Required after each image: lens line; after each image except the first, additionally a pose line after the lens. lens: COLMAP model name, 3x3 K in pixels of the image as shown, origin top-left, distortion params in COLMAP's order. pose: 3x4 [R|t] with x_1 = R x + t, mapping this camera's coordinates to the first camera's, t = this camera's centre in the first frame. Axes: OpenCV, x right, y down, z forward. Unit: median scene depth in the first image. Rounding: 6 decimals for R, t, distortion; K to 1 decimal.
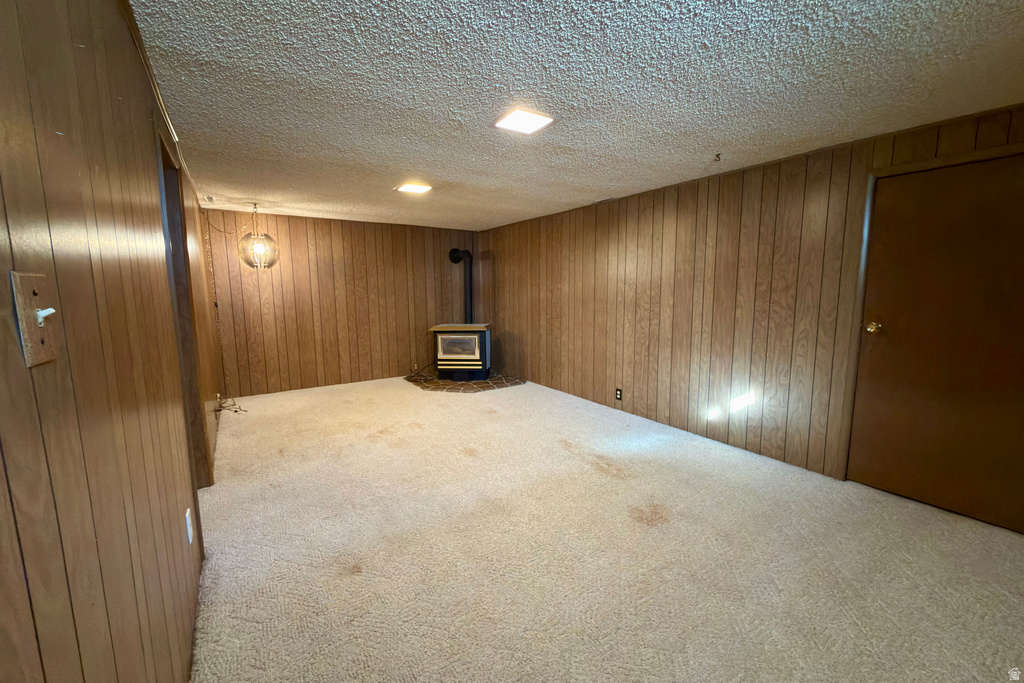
lens RADIAL K [[407.5, 0, 511.1], [0, 407.5, 343.6], [0, 0, 1]] dist [0.002162, -0.000232]
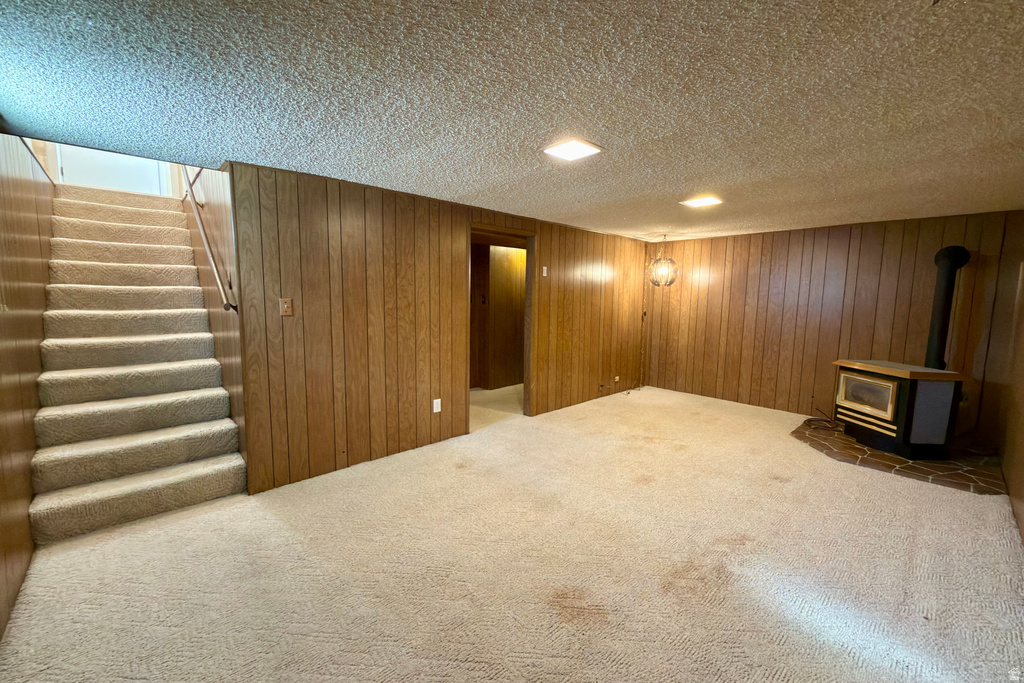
lens RADIAL K [[407.5, 0, 511.7], [0, 407.5, 339.5], [0, 0, 1]] dist [0.002162, -0.000232]
pose [[0.150675, 0.108763, -0.982582, 0.472609], [-0.153460, 0.984454, 0.085437, -0.053233], [0.976600, 0.137914, 0.165023, 0.323253]]
